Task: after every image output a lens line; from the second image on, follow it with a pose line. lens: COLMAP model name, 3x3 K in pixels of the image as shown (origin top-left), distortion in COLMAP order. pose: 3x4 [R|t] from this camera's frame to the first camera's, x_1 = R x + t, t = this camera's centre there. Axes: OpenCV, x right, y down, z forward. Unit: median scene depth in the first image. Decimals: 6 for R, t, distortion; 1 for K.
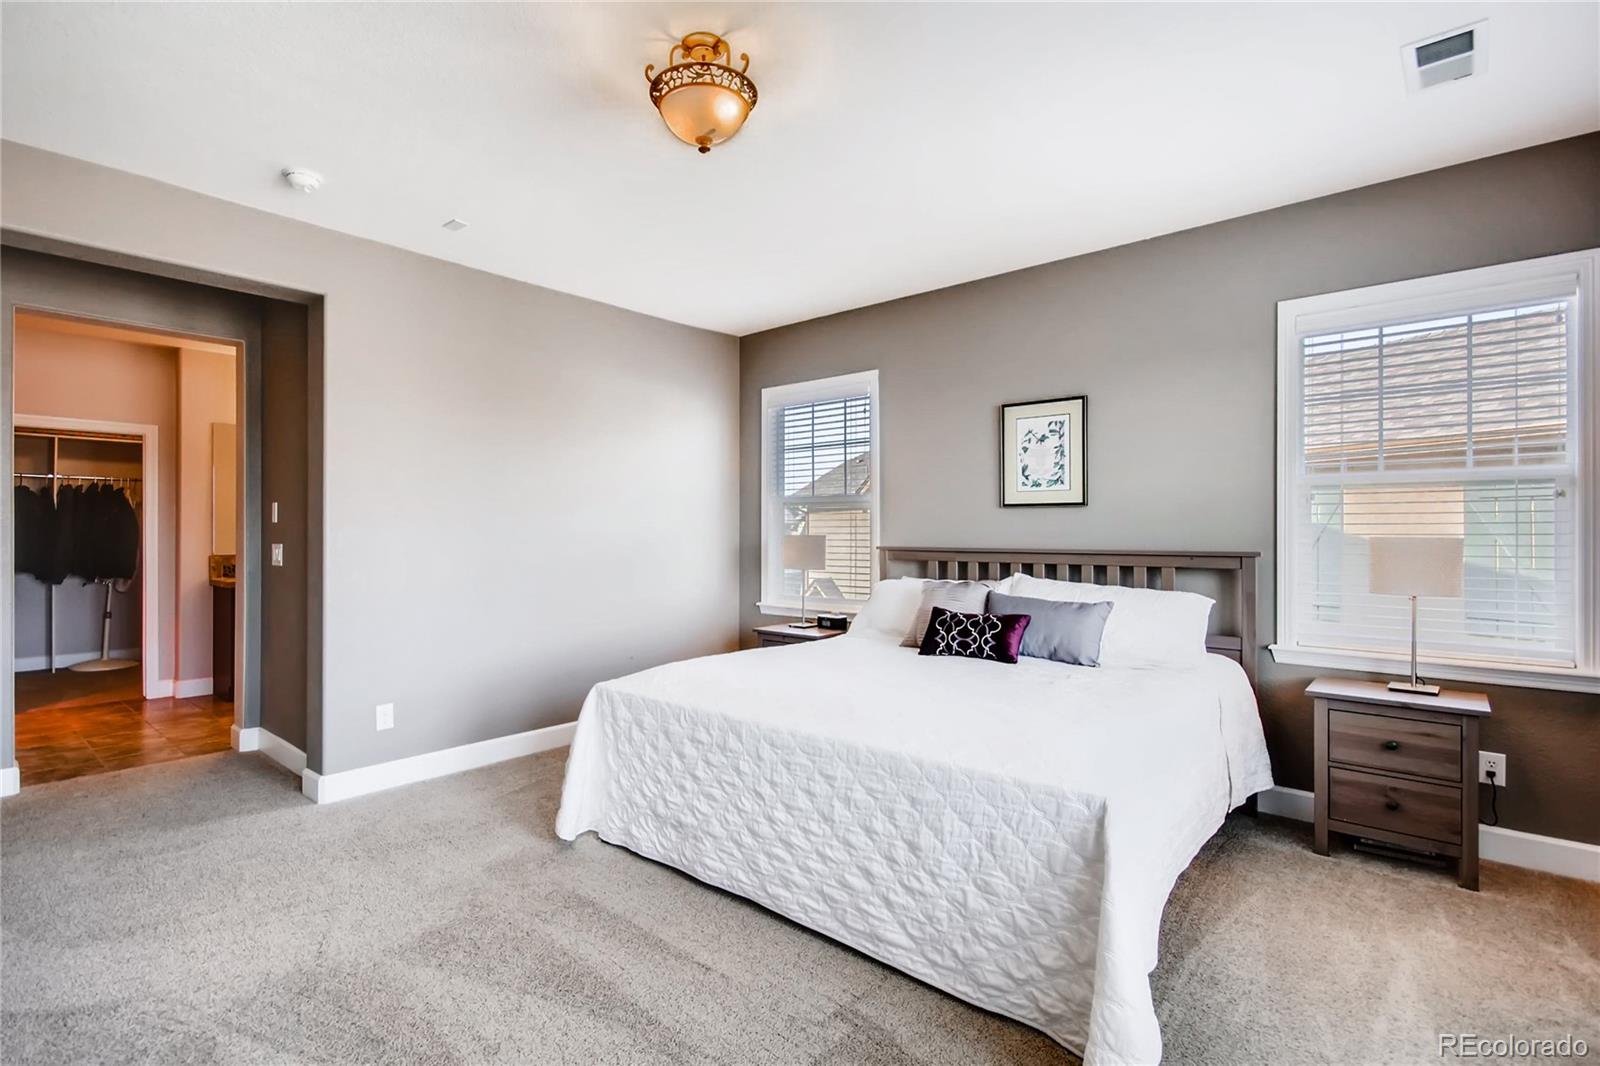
lens RADIAL K [[766.7, 0, 788.0], [0, 766.7, 526.6], [0, 0, 1]] dist [-0.017564, 0.000259]
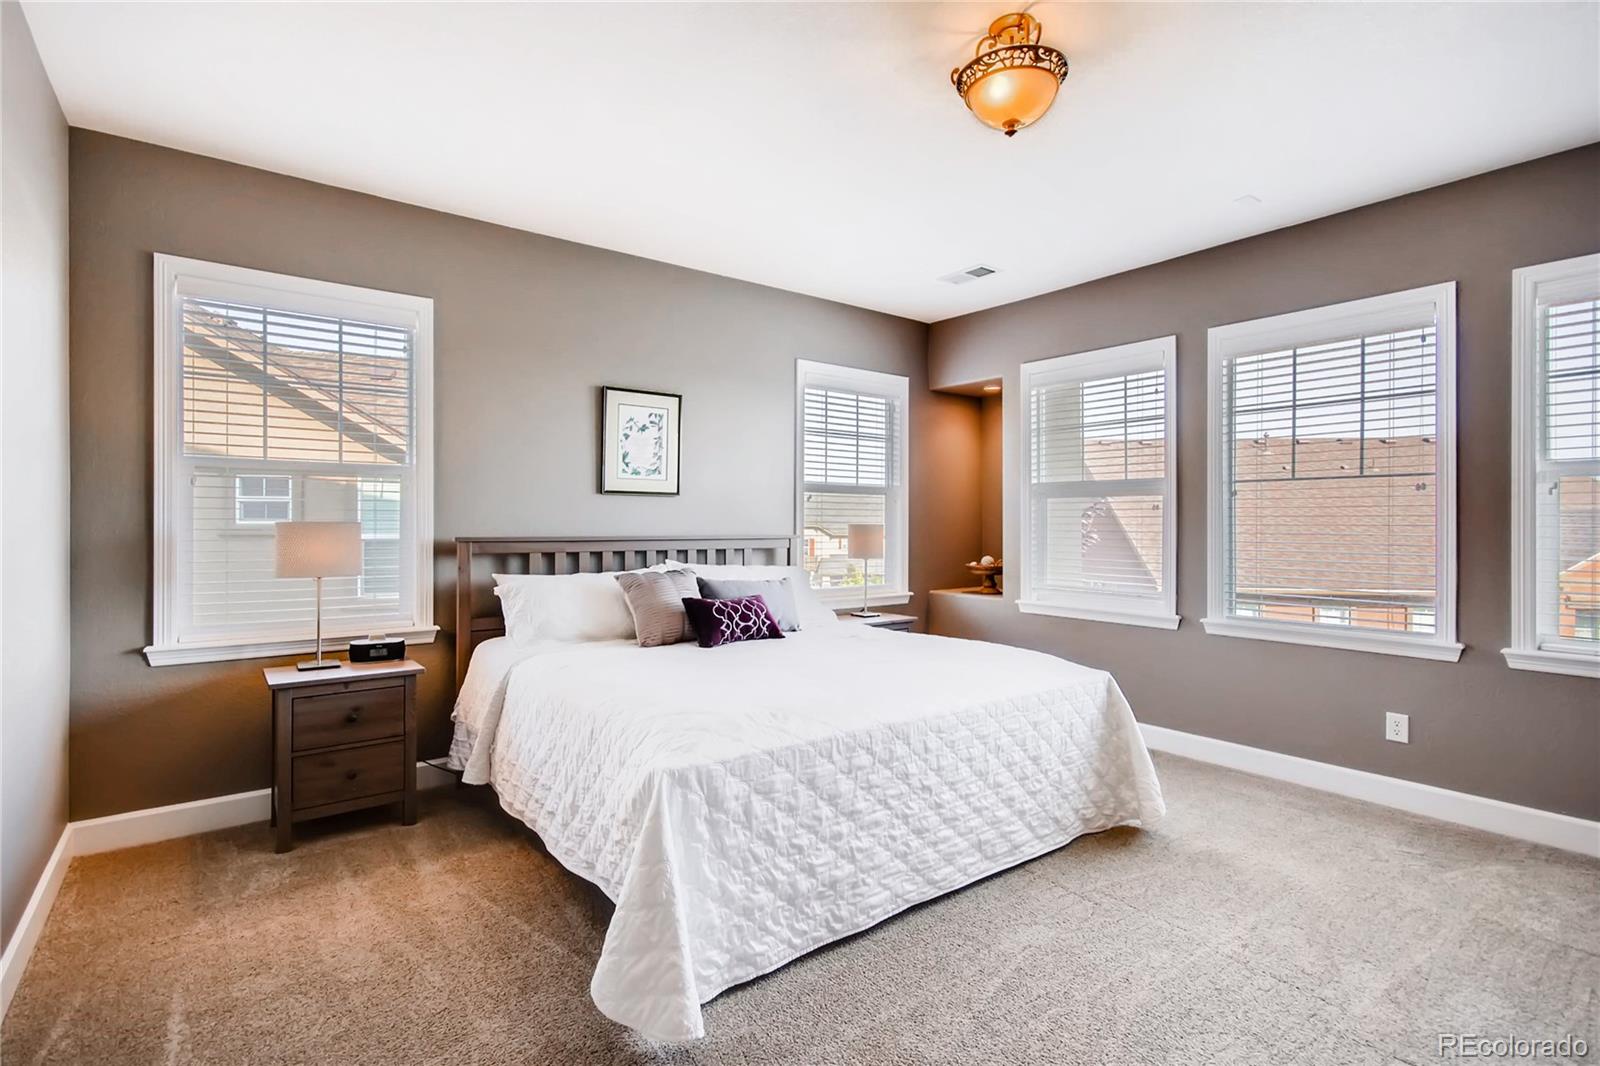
lens RADIAL K [[766.7, 0, 788.0], [0, 766.7, 526.6], [0, 0, 1]] dist [-0.017564, 0.000259]
pose [[0.203163, -0.005021, 0.979132, -0.863713], [-0.010984, 0.999912, 0.007406, 0.009150], [-0.979083, -0.012259, 0.203090, 0.824177]]
